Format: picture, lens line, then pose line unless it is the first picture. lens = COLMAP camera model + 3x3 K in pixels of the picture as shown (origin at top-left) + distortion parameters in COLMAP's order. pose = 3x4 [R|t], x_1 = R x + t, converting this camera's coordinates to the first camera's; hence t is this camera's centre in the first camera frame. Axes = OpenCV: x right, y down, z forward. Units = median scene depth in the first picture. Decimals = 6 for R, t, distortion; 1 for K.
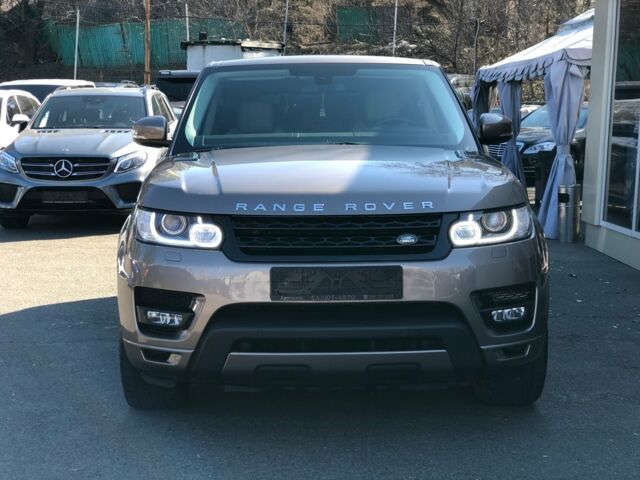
lens RADIAL K [[1047.5, 0, 324.6], [0, 1047.5, 239.4], [0, 0, 1]] dist [0.049329, 0.000000]
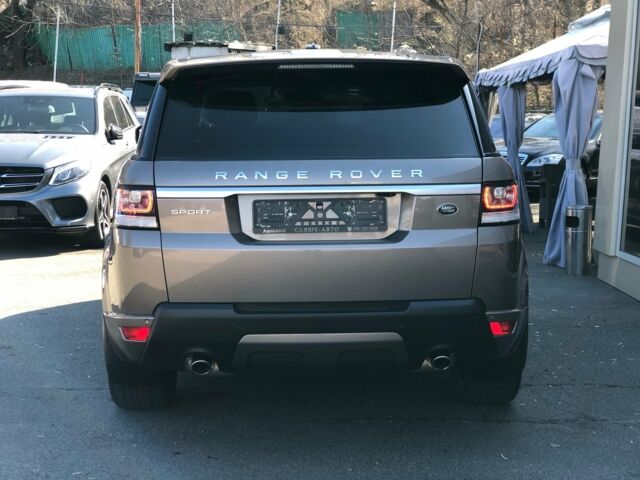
lens RADIAL K [[1047.5, 0, 317.7], [0, 1047.5, 241.4], [0, 0, 1]] dist [0.049329, 0.000000]
pose [[0.999878, 0.011656, -0.010416, 0.028672], [-0.011712, 0.999917, -0.005352, -0.015055], [0.010353, 0.005473, 0.999931, 0.138272]]
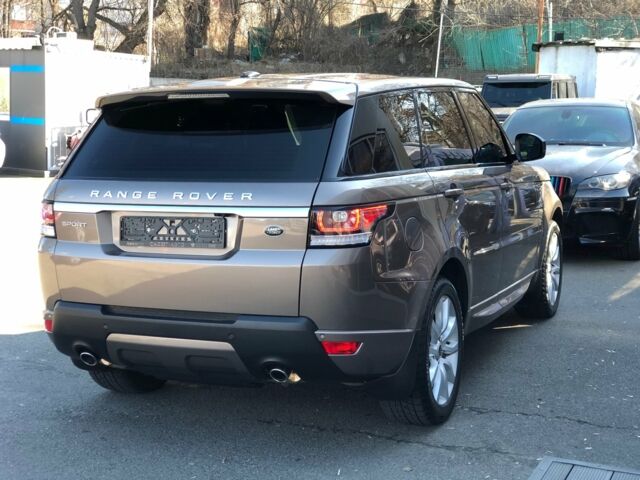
lens RADIAL K [[1047.5, 0, 319.1], [0, 1047.5, 240.3], [0, 0, 1]] dist [0.049329, 0.000000]
pose [[0.902068, 0.056067, -0.427937, 0.239682], [-0.056124, 0.998346, 0.012494, -0.030247], [0.427930, 0.012747, 0.903722, 0.160314]]
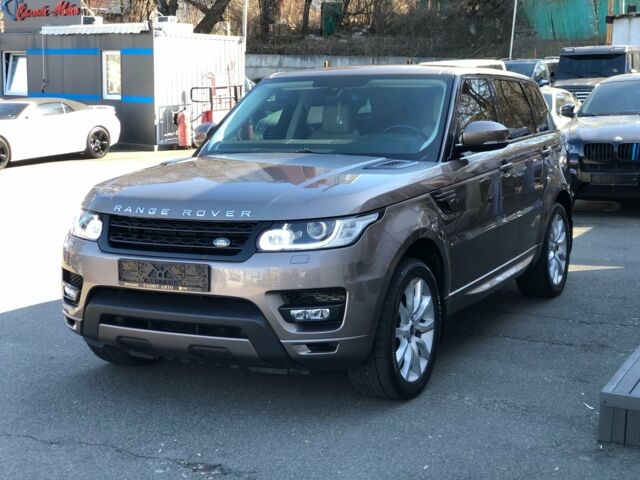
lens RADIAL K [[1047.5, 0, 322.9], [0, 1047.5, 241.2], [0, 0, 1]] dist [0.049329, 0.000000]
pose [[0.877215, 0.059160, -0.476439, 0.261564], [-0.043589, 0.998094, 0.043680, -0.020525], [0.478115, -0.017550, 0.878122, 0.006740]]
